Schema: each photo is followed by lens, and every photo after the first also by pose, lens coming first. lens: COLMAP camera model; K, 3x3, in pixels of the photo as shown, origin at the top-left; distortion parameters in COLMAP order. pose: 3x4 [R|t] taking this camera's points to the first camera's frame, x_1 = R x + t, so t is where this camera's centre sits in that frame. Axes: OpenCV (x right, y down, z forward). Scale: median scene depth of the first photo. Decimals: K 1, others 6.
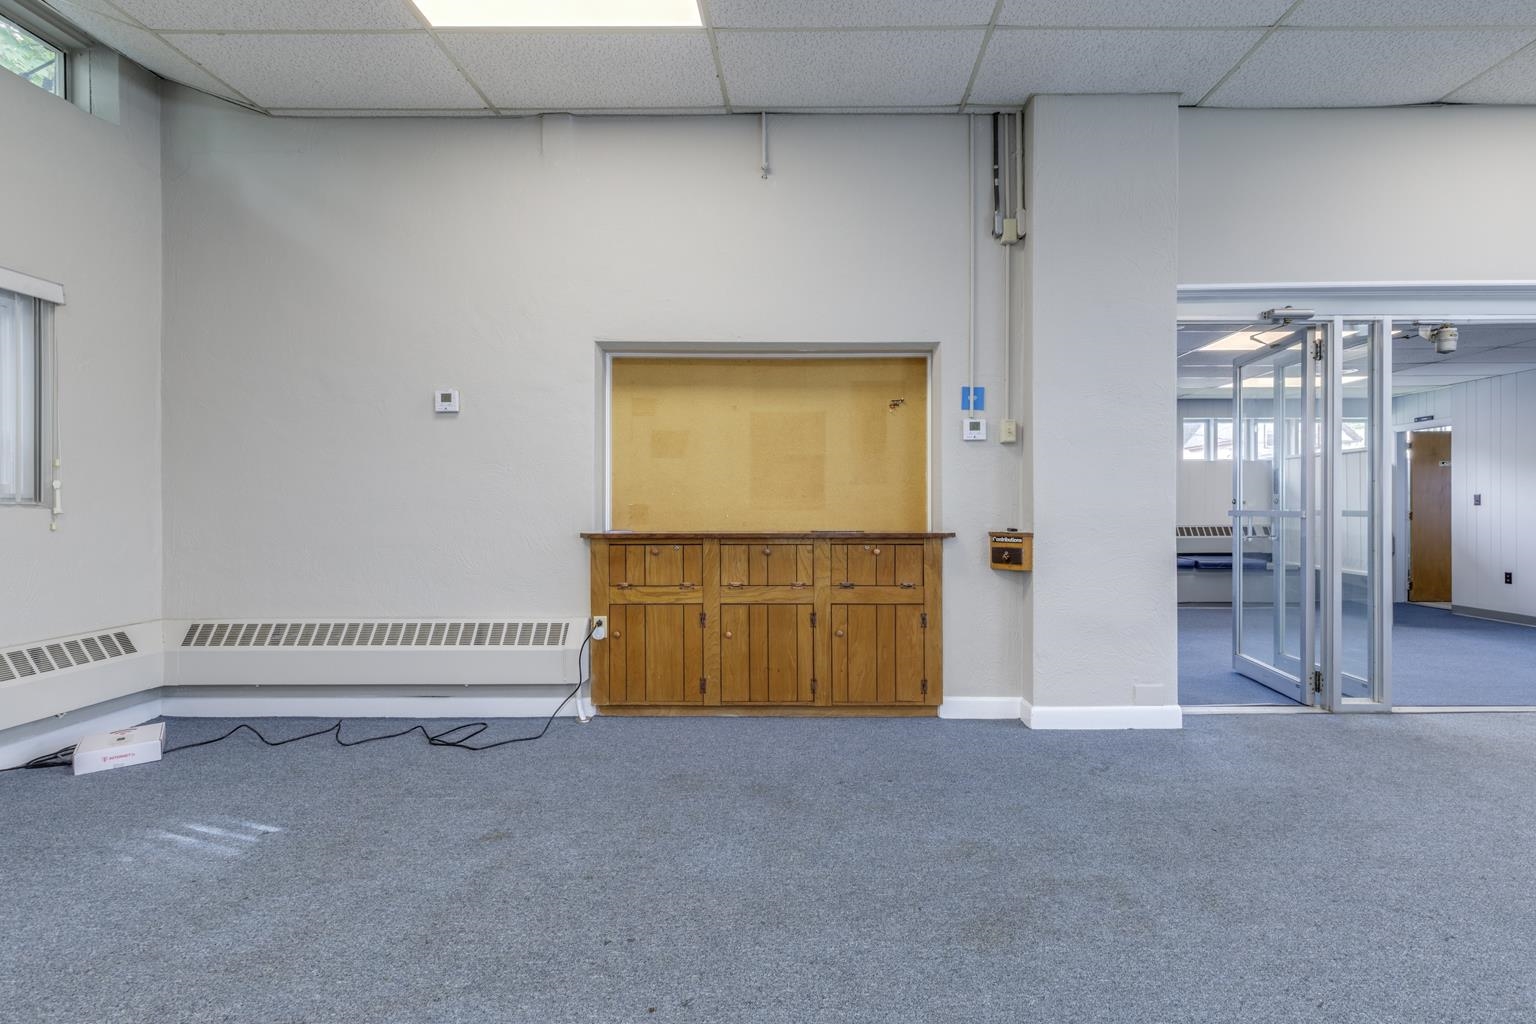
lens RADIAL K [[740.4, 0, 789.6], [0, 740.4, 513.3], [0, 0, 1]] dist [-0.000203, -0.000667]
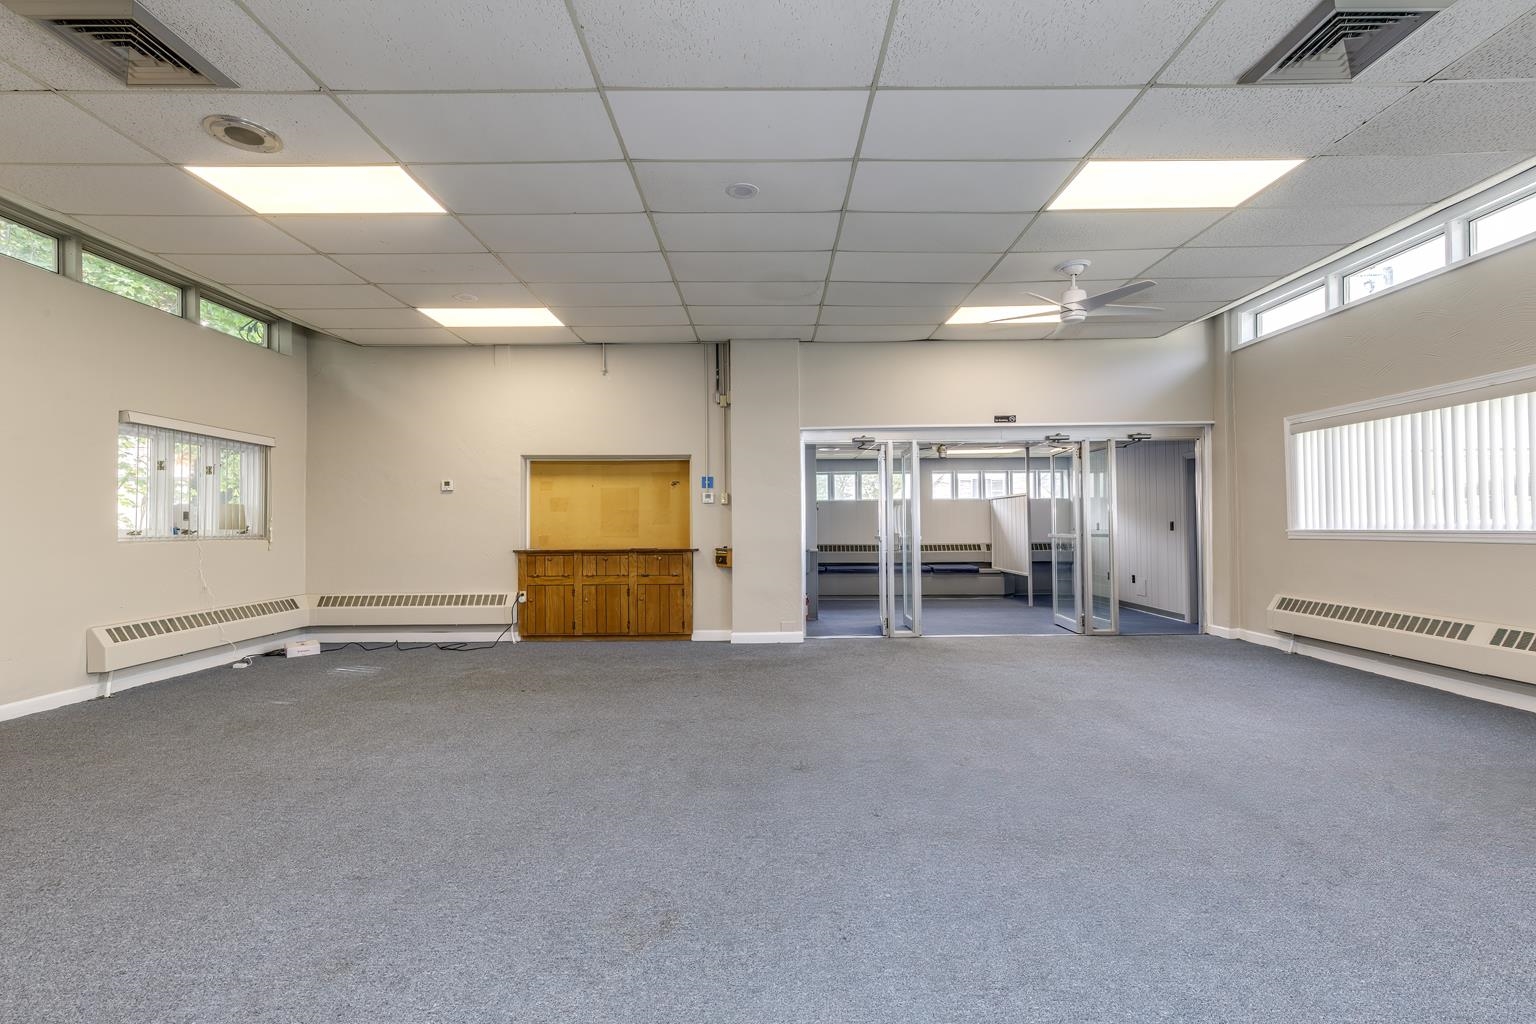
lens RADIAL K [[708.3, 0, 742.3], [0, 708.3, 514.9], [0, 0, 1]] dist [-0.000402, -0.000255]
pose [[0.999959, -0.006191, 0.006553, 0.331814], [0.006363, 0.999627, -0.026564, -0.014076], [-0.006386, 0.026605, 0.999626, -0.941733]]
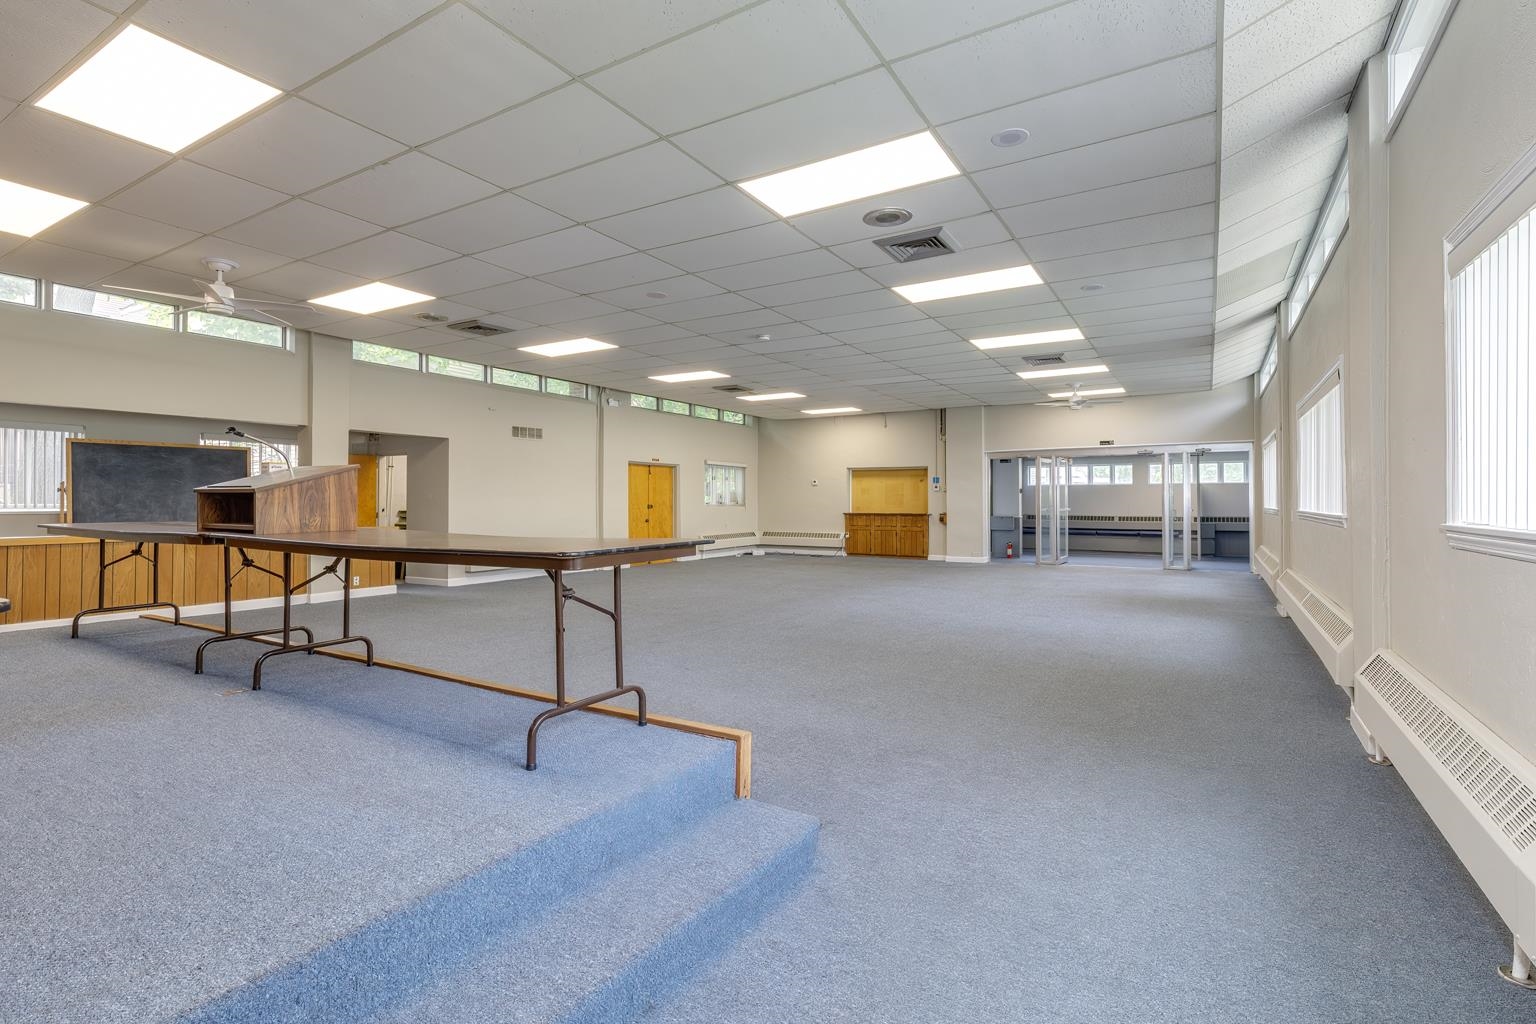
lens RADIAL K [[708.3, 0, 742.3], [0, 708.3, 514.9], [0, 0, 1]] dist [-0.000402, -0.000255]
pose [[0.868077, 0.010617, -0.496316, 1.243964], [-0.005935, 0.999922, 0.011009, -0.003188], [0.496395, -0.006610, 0.868072, -2.847473]]
